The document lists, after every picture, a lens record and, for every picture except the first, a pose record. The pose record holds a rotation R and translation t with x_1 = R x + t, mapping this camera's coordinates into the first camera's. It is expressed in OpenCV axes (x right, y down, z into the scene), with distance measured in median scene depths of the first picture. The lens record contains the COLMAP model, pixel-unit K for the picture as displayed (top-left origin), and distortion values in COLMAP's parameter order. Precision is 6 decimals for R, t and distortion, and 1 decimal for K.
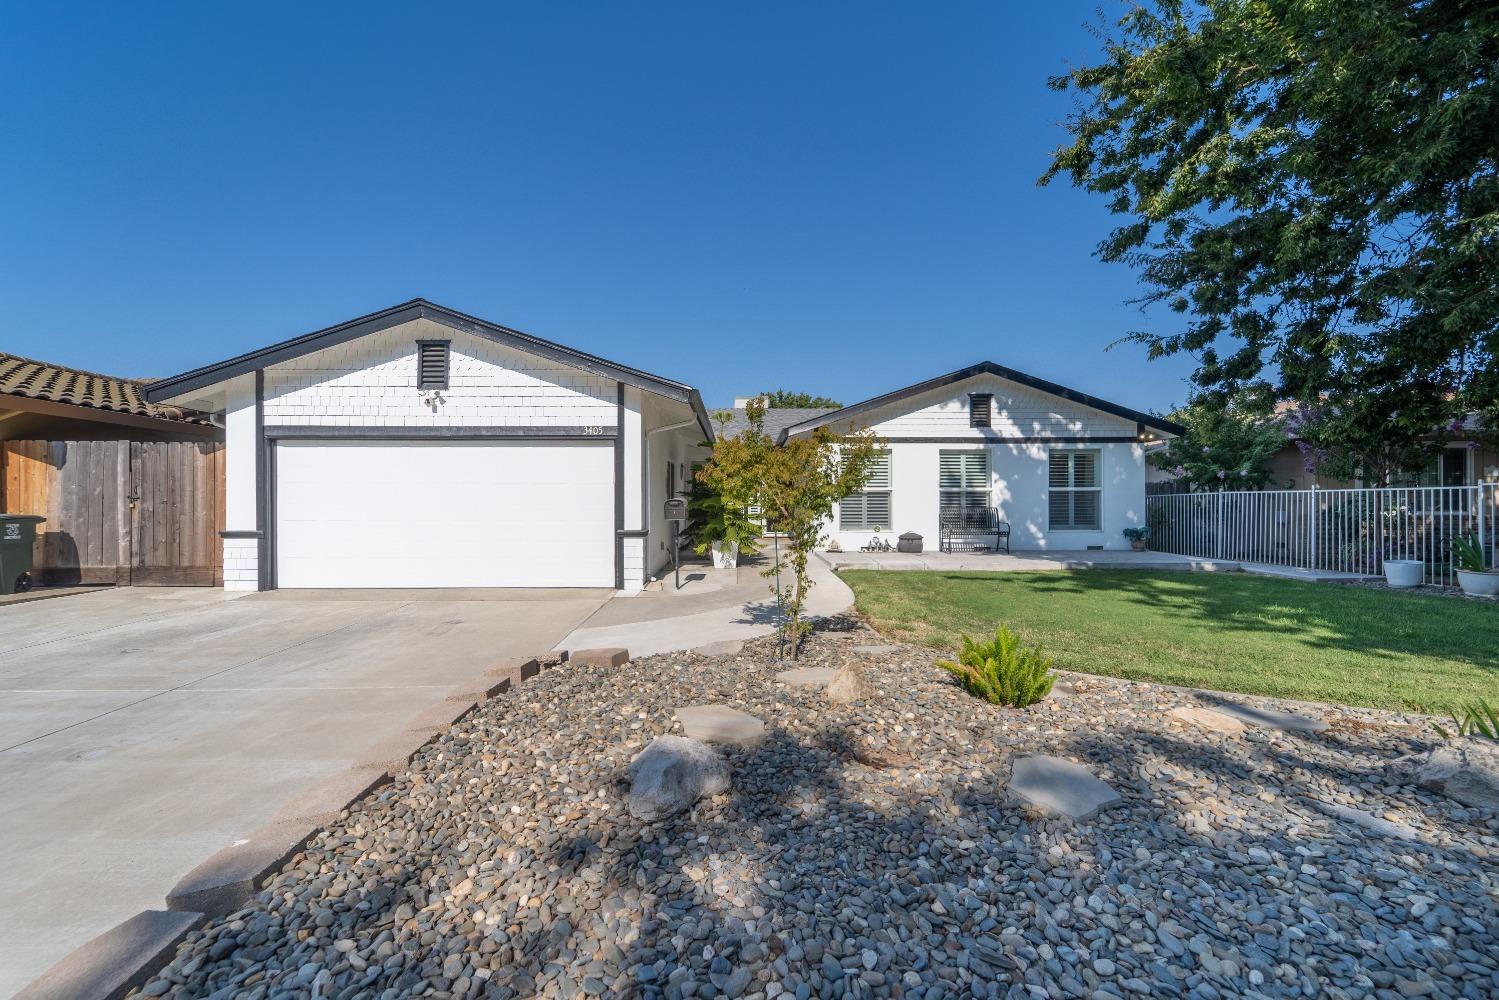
lens RADIAL K [[605.9, 0, 742.8], [0, 605.9, 506.0], [0, 0, 1]] dist [0.001544, -0.000071]
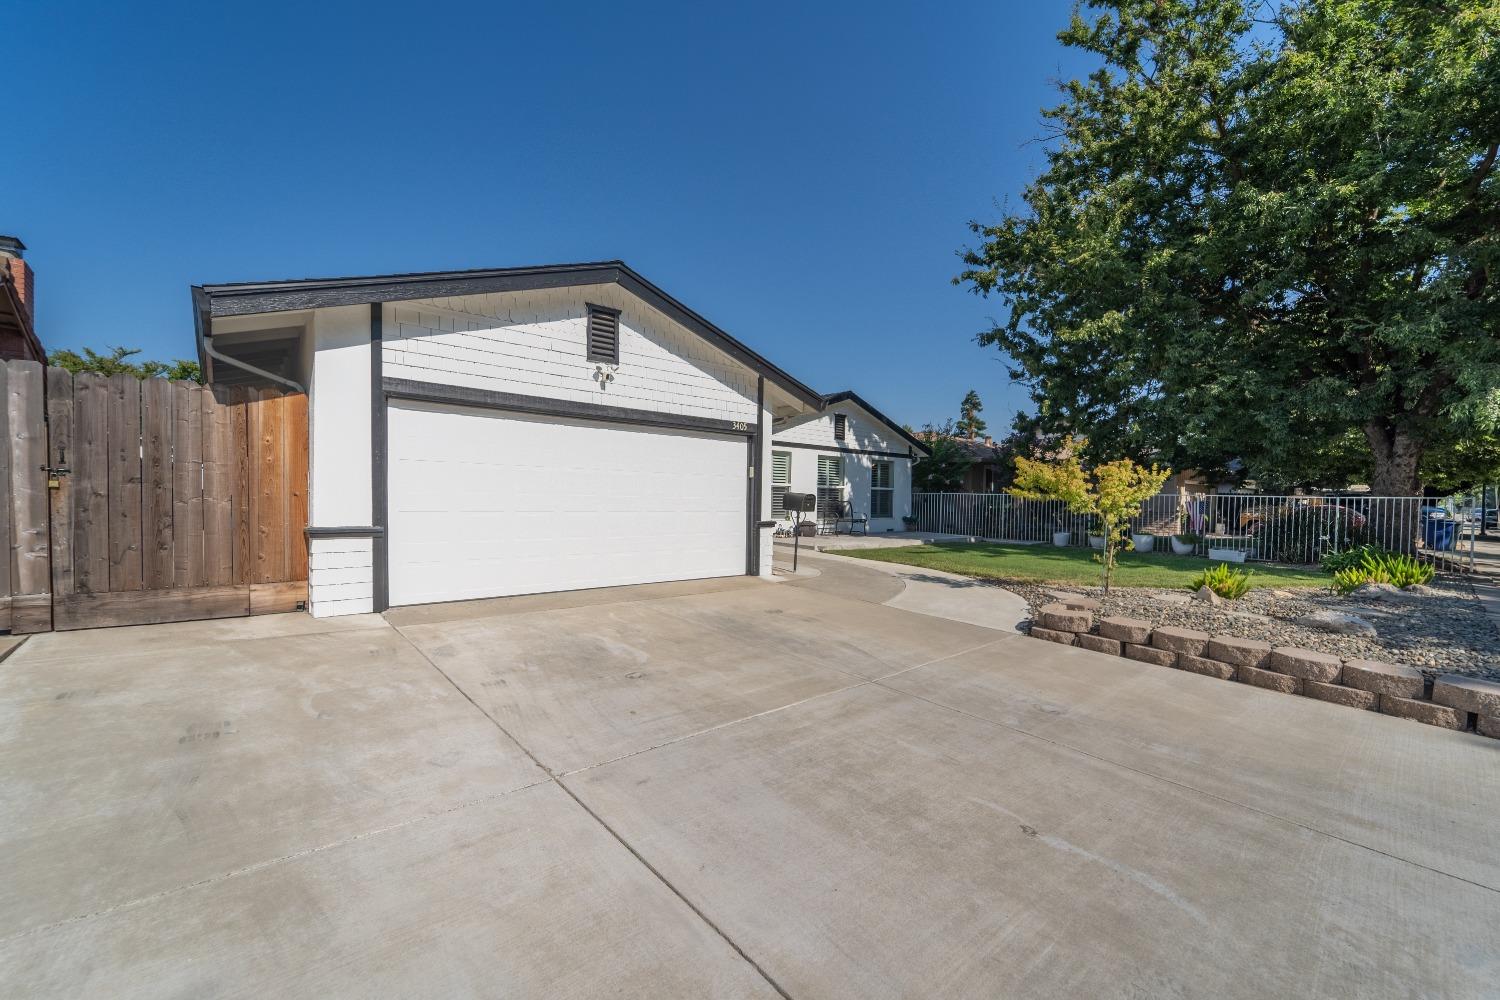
lens RADIAL K [[610.3, 0, 750.0], [0, 610.3, 500.0], [0, 0, 1]] dist [0.007366, -0.000012]
pose [[0.759830, 0.013088, 0.649990, -0.893714], [-0.020010, 0.999794, 0.003260, -0.000458], [-0.649814, -0.015484, 0.759935, 0.178388]]
